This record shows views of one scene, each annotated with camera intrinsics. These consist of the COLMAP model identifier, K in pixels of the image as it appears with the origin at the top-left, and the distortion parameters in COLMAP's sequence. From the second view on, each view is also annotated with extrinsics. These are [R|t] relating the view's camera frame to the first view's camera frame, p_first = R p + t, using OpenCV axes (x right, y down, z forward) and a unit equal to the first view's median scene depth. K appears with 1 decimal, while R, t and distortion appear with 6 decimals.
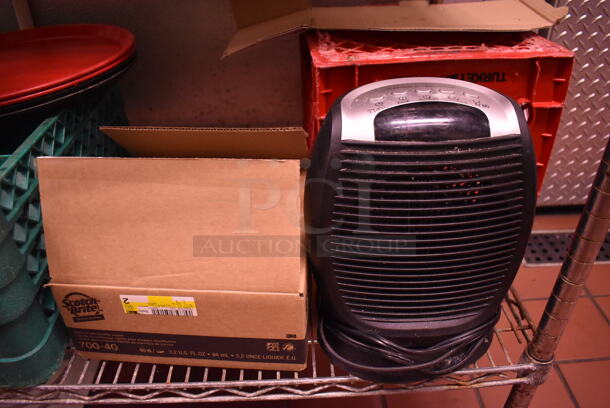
lens RADIAL K [[471.5, 0, 305.0], [0, 471.5, 204.0], [0, 0, 1]] dist [-0.092832, 0.007124]
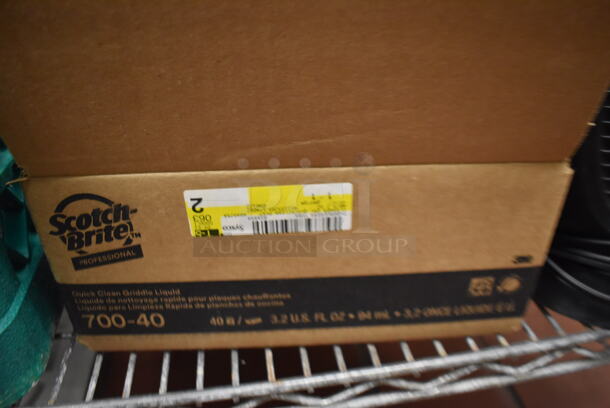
lens RADIAL K [[471.5, 0, 305.0], [0, 471.5, 204.0], [0, 0, 1]] dist [-0.092832, 0.007124]
pose [[0.993795, -0.055593, 0.096338, -0.308776], [0.056988, 0.998305, -0.011792, 0.208541], [-0.095519, 0.017209, 0.995279, 0.501485]]
